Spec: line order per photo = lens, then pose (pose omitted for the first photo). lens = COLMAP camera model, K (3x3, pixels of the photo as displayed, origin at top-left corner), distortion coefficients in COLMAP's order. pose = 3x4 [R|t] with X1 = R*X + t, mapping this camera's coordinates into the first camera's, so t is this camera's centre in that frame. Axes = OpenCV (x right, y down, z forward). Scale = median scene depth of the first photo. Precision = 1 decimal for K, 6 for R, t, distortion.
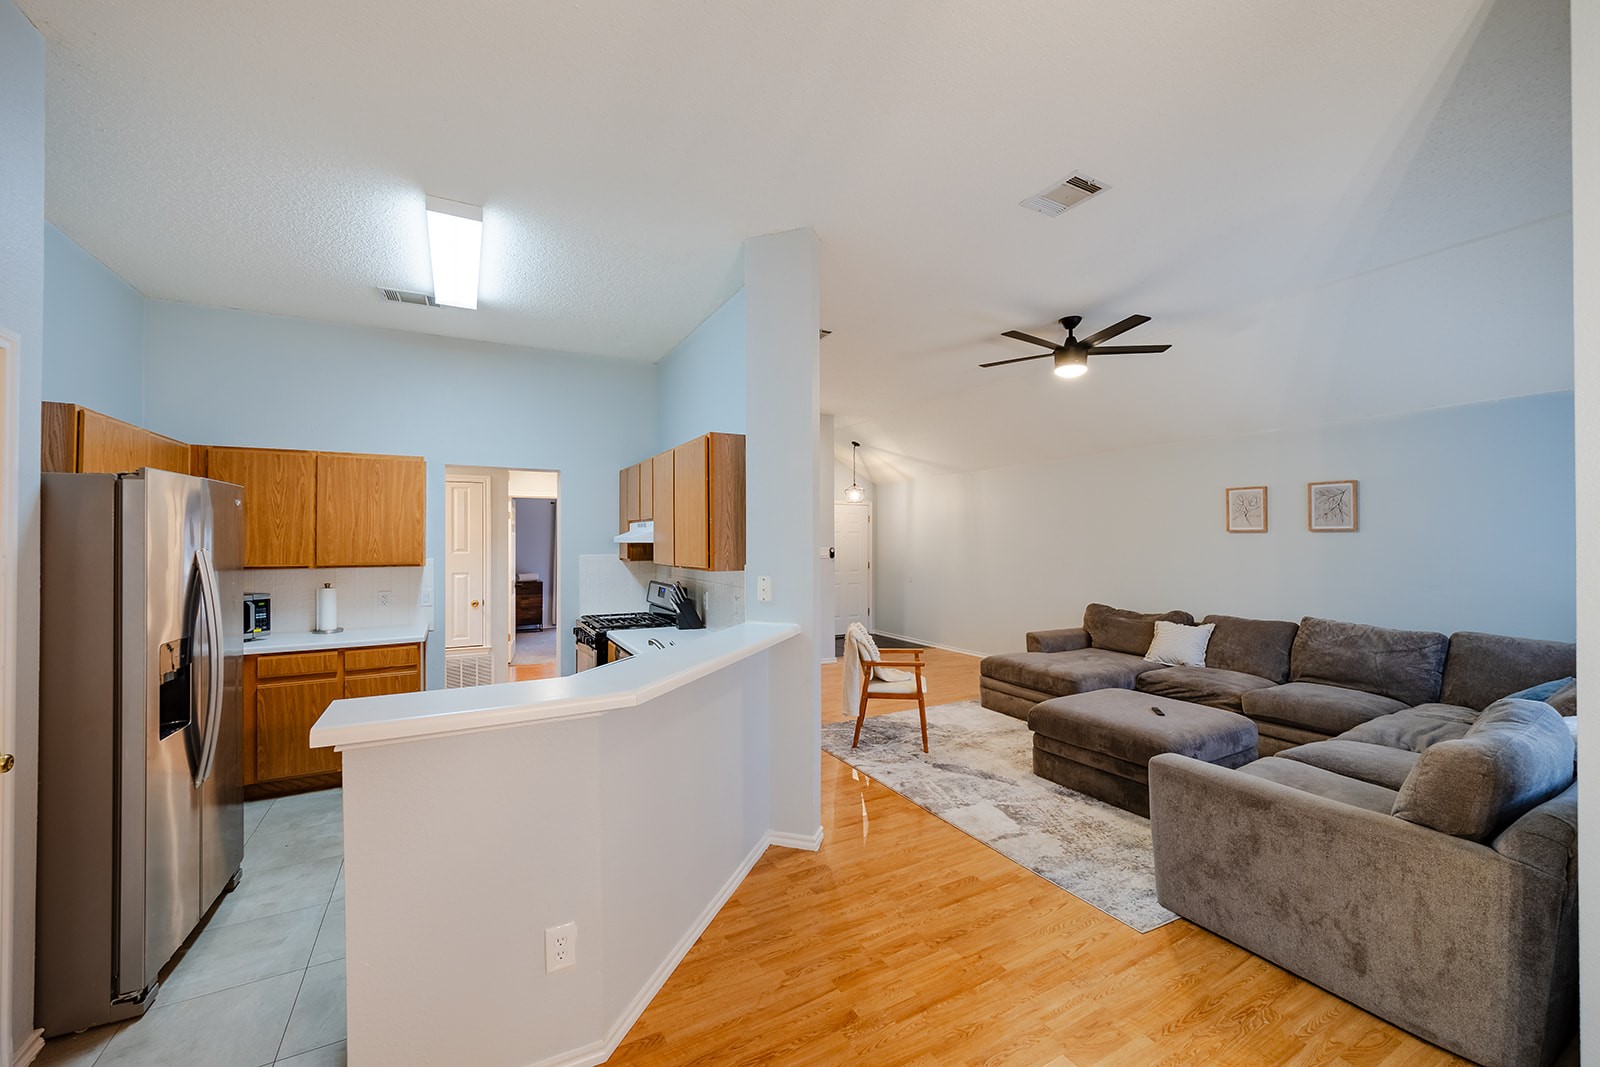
lens RADIAL K [[625.4, 0, 776.1], [0, 625.4, 529.5], [0, 0, 1]] dist [-0.015094, -0.002699]
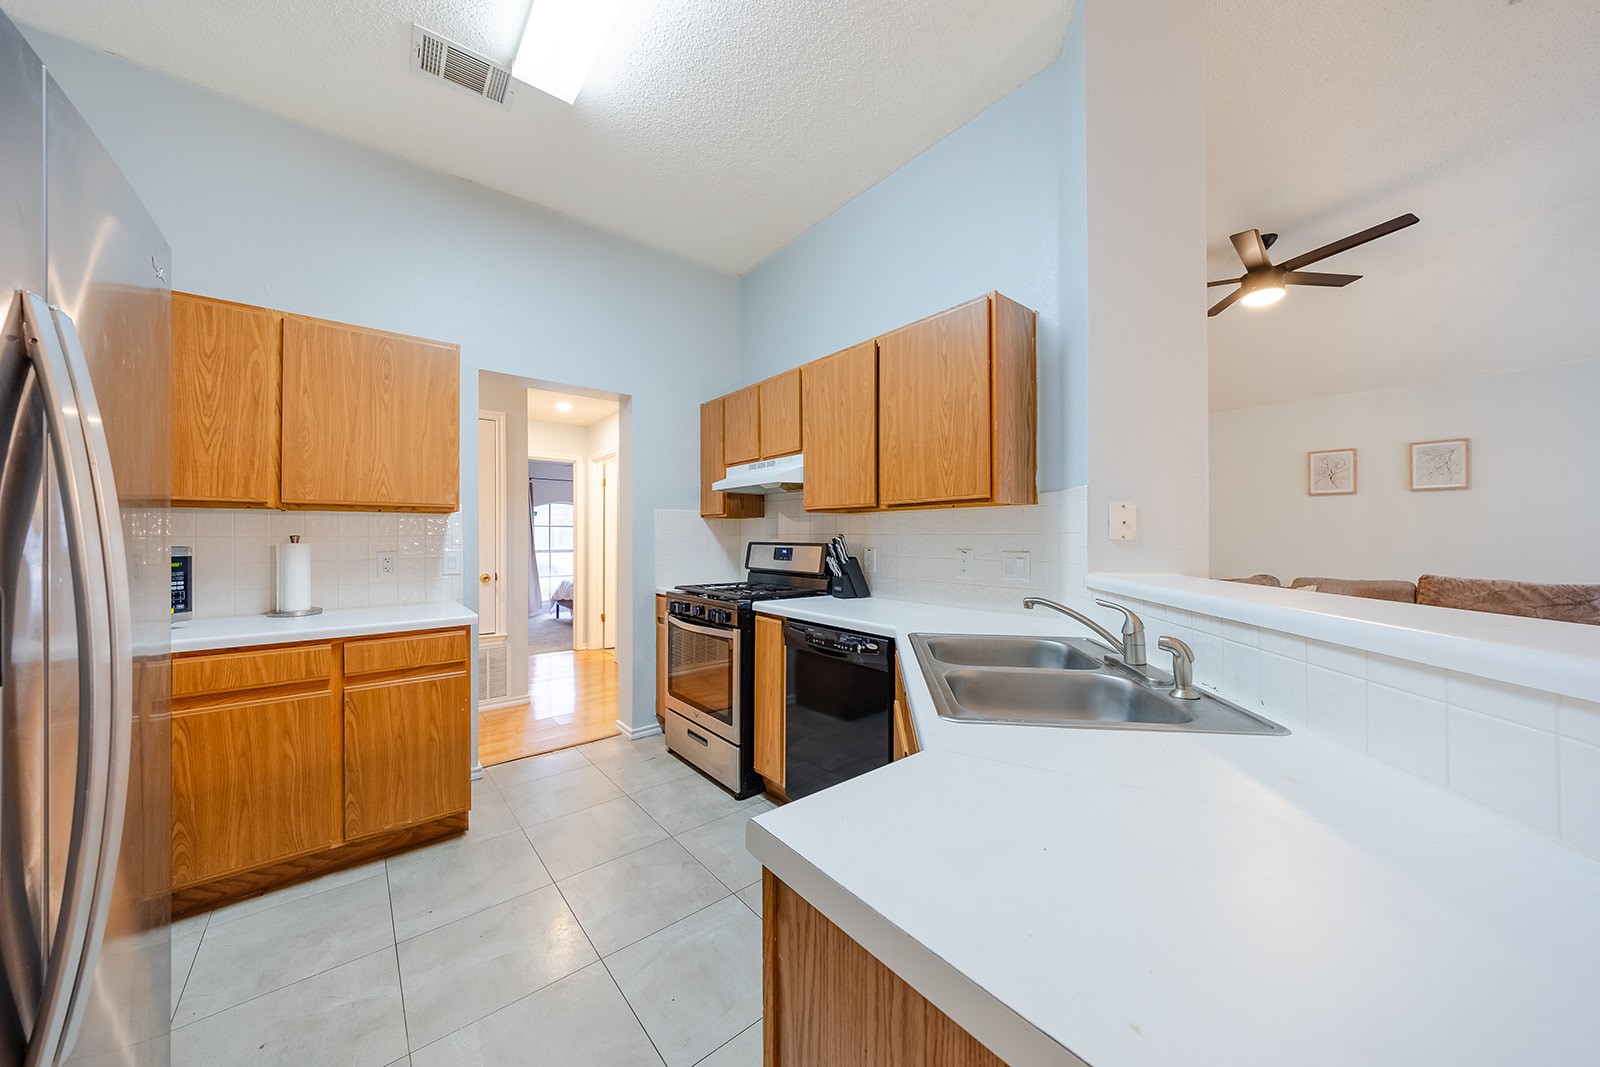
lens RADIAL K [[540.5, 0, 767.3], [0, 540.5, 533.6], [0, 0, 1]] dist [-0.011896, 0.000119]
pose [[0.981922, 0.003310, 0.189259, -0.377342], [-0.004481, 0.999973, 0.005761, 0.082949], [-0.189235, -0.006505, 0.981910, 0.402698]]
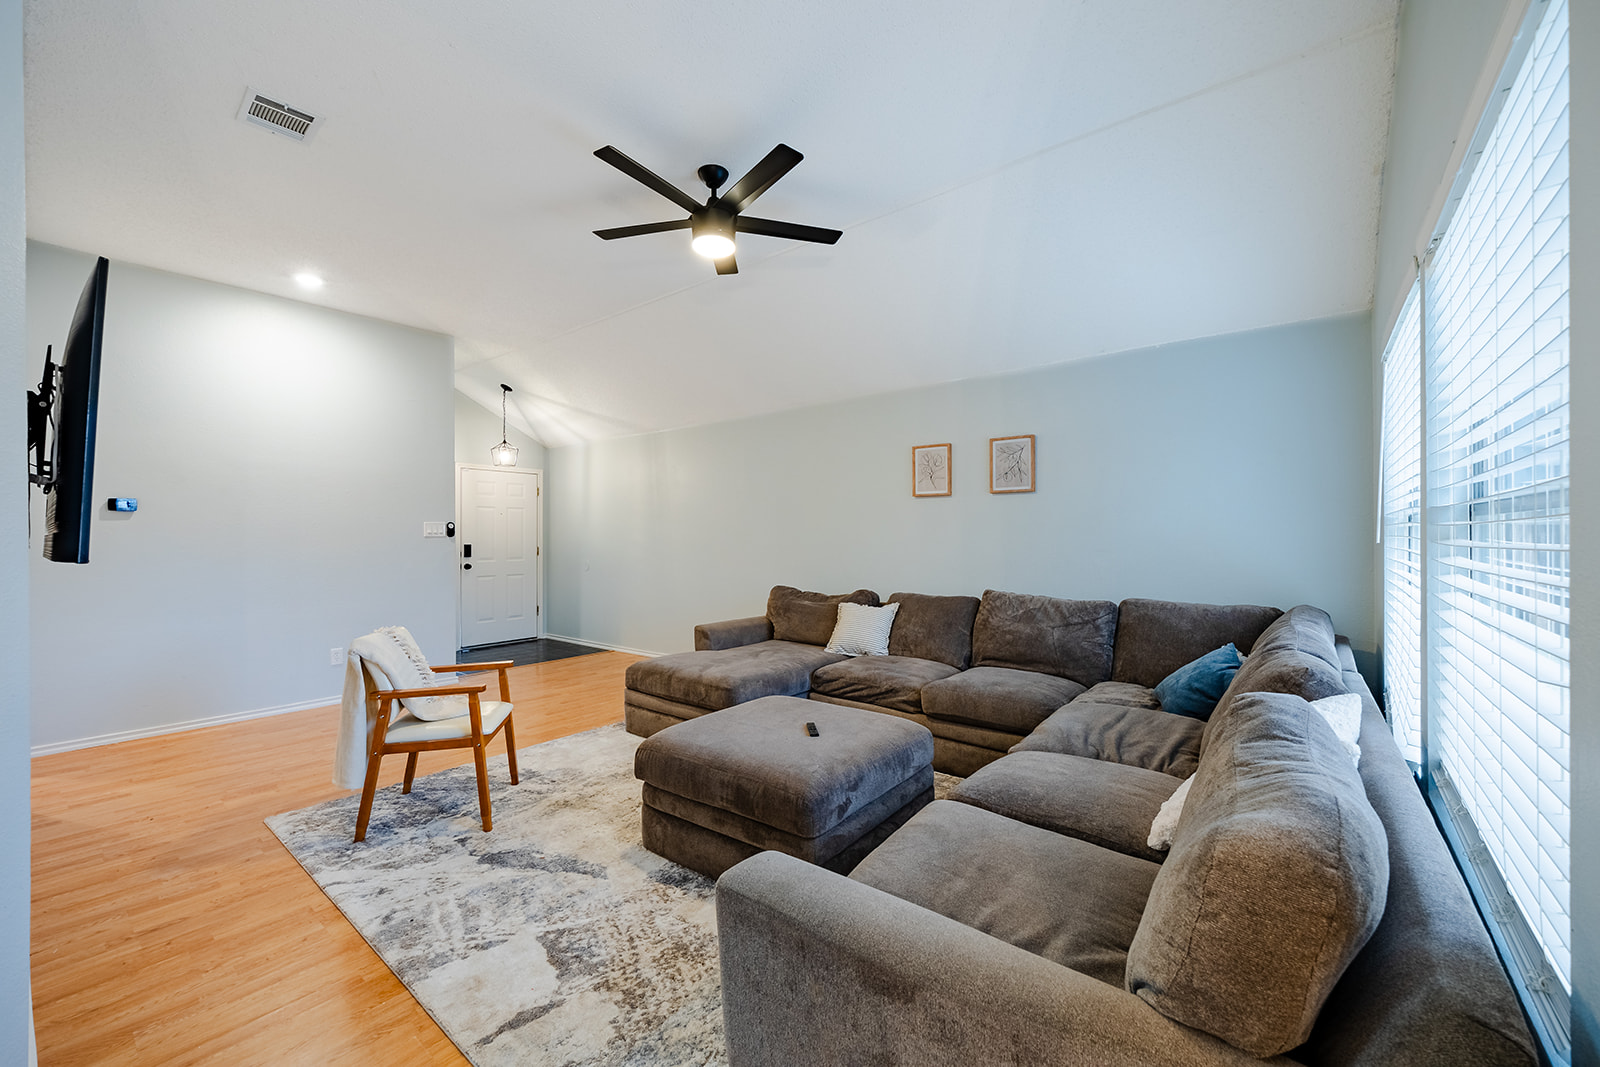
lens RADIAL K [[625.4, 0, 795.7], [0, 625.4, 536.7], [0, 0, 1]] dist [-0.015094, -0.002699]
pose [[0.917527, -0.003916, 0.397654, 0.292162], [-0.001609, 0.999907, 0.013558, 0.061272], [-0.397670, -0.013080, 0.917435, 0.336022]]
